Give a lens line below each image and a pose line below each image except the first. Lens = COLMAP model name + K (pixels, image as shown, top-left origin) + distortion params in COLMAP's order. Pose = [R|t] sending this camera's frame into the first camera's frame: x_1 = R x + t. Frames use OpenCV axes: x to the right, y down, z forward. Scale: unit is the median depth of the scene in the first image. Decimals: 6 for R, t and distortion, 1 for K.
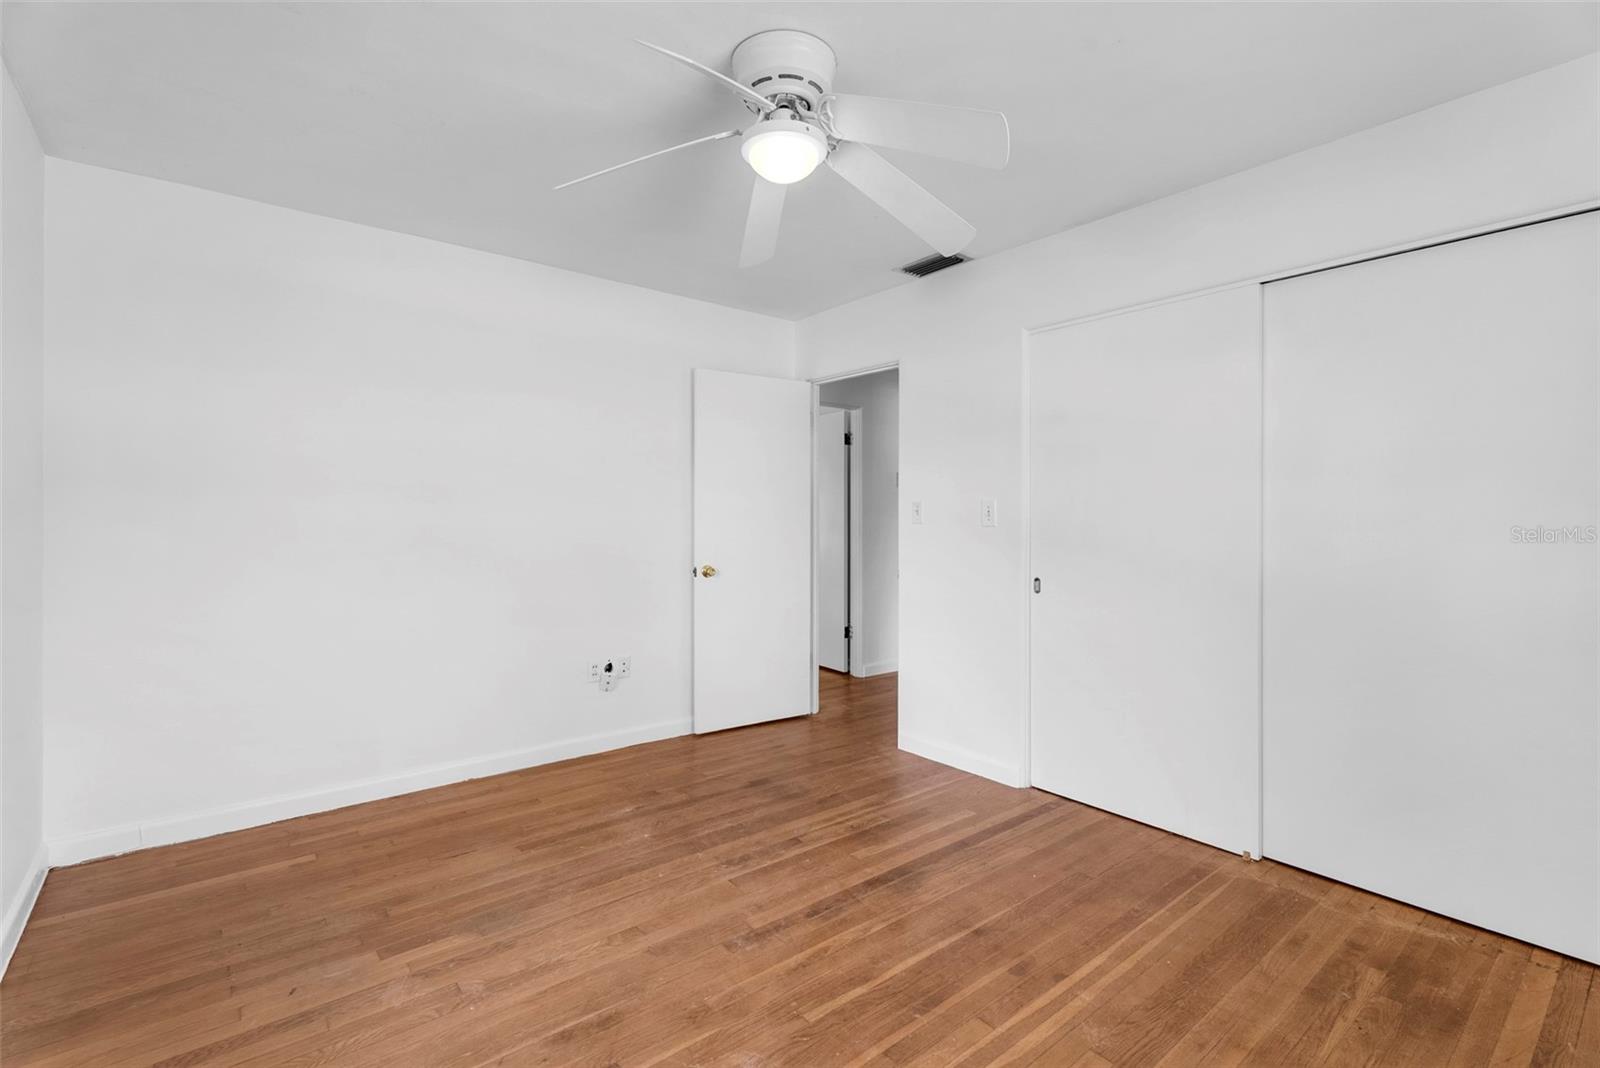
lens RADIAL K [[728.3, 0, 806.2], [0, 728.3, 514.7], [0, 0, 1]] dist [0.003327, 0.000524]
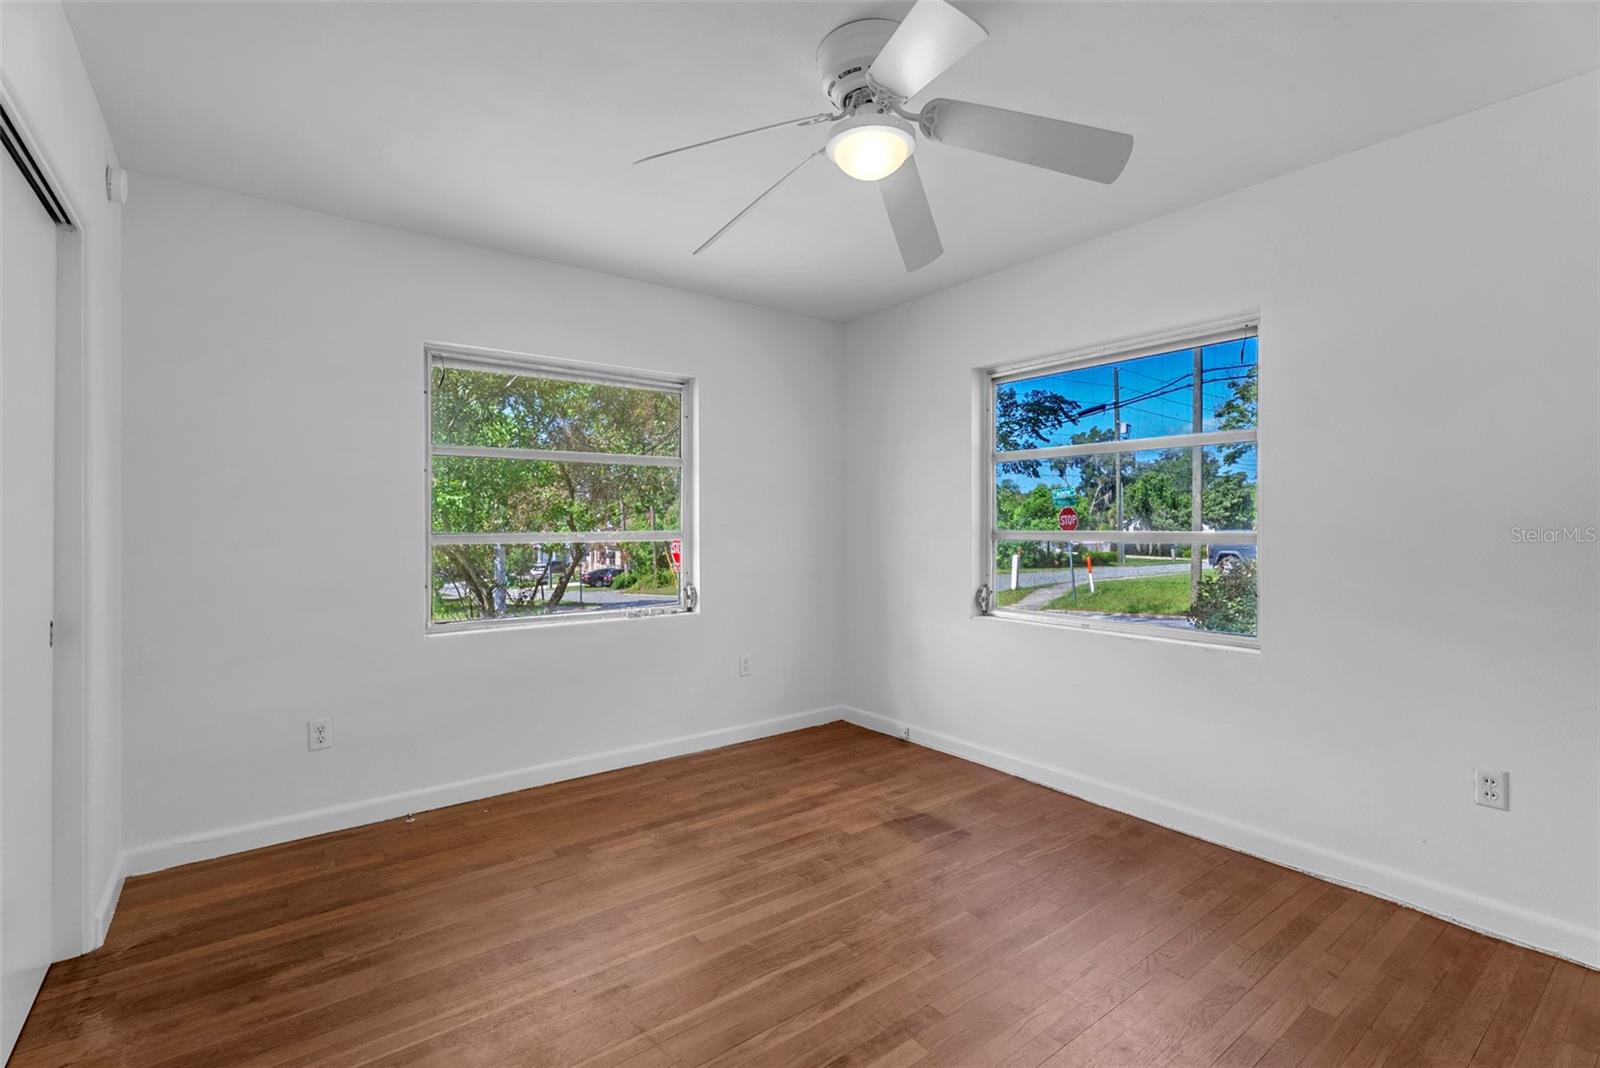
lens RADIAL K [[720.0, 0, 800.5], [0, 720.0, 521.9], [0, 0, 1]] dist [0.011778, 0.000215]
pose [[-0.999199, -0.000018, 0.040007, 0.022564], [-0.000702, 0.999854, -0.017087, 0.016629], [-0.040001, -0.017102, -0.999053, 2.043227]]
